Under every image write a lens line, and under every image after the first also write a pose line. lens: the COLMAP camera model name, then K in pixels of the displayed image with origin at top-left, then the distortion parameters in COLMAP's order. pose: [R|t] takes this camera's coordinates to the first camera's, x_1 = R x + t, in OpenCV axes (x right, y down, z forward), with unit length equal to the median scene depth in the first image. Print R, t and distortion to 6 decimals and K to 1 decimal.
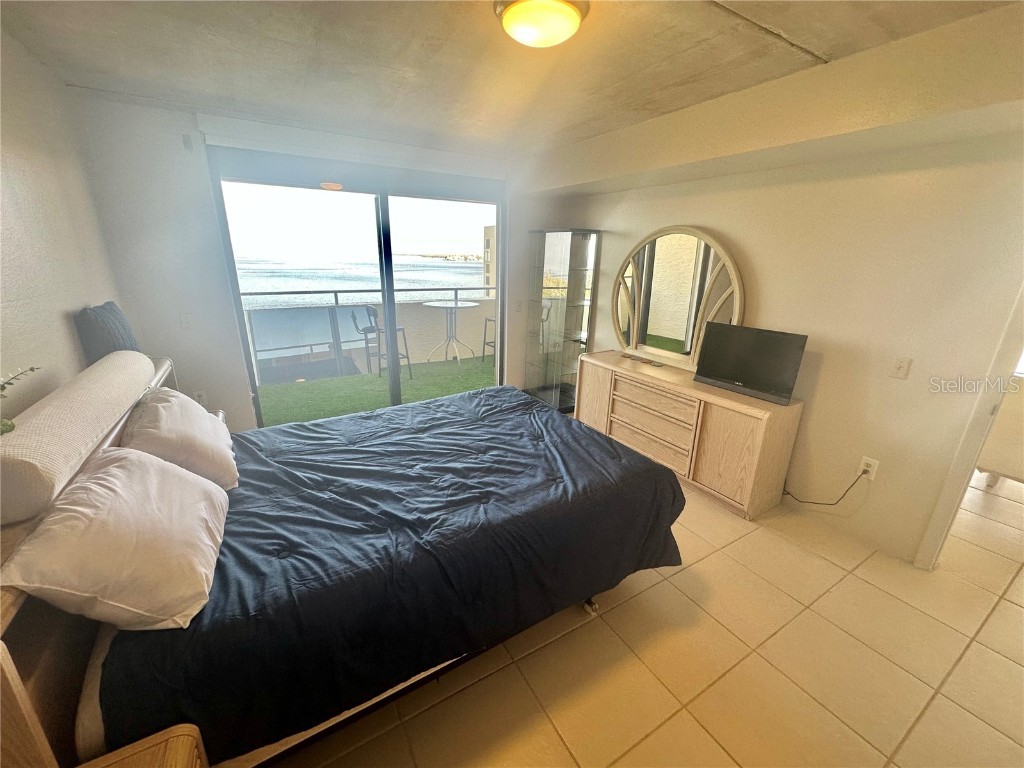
lens RADIAL K [[407.0, 0, 512.0], [0, 407.0, 384.0], [0, 0, 1]] dist [-0.002106, 0.000922]
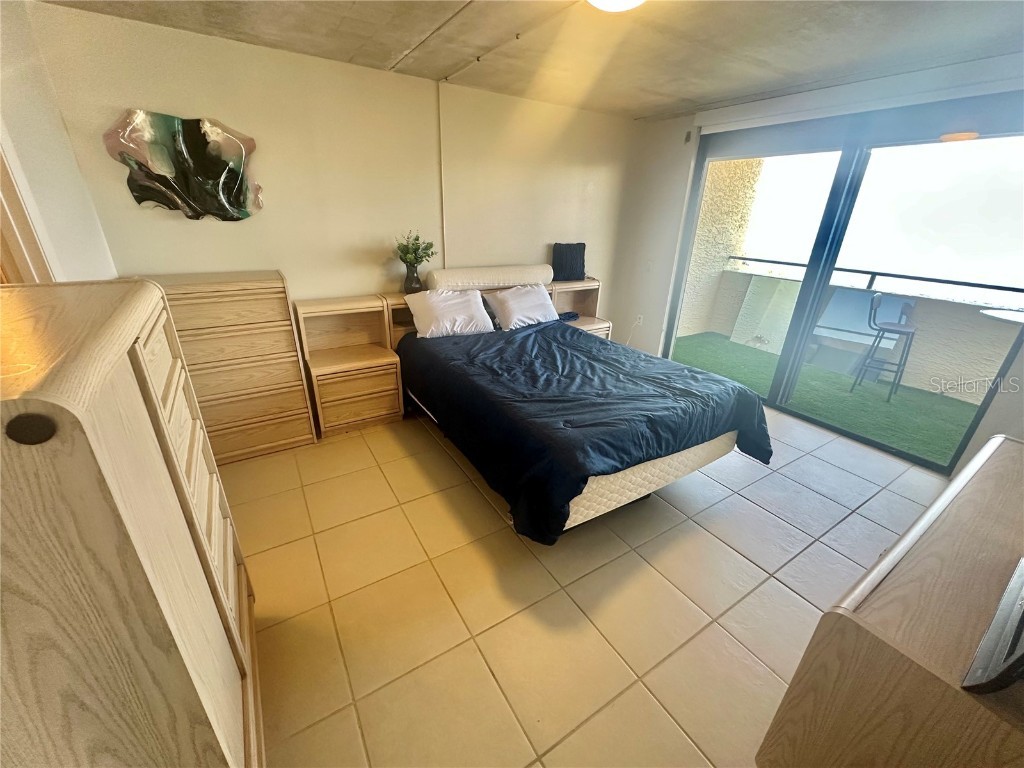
lens RADIAL K [[407.0, 0, 512.0], [0, 407.0, 384.0], [0, 0, 1]] dist [-0.002106, 0.000922]
pose [[0.038652, 0.377121, -0.925357, 0.949174], [-0.334132, 0.877621, 0.343710, -0.163577], [0.941733, 0.295907, 0.159930, 0.573808]]
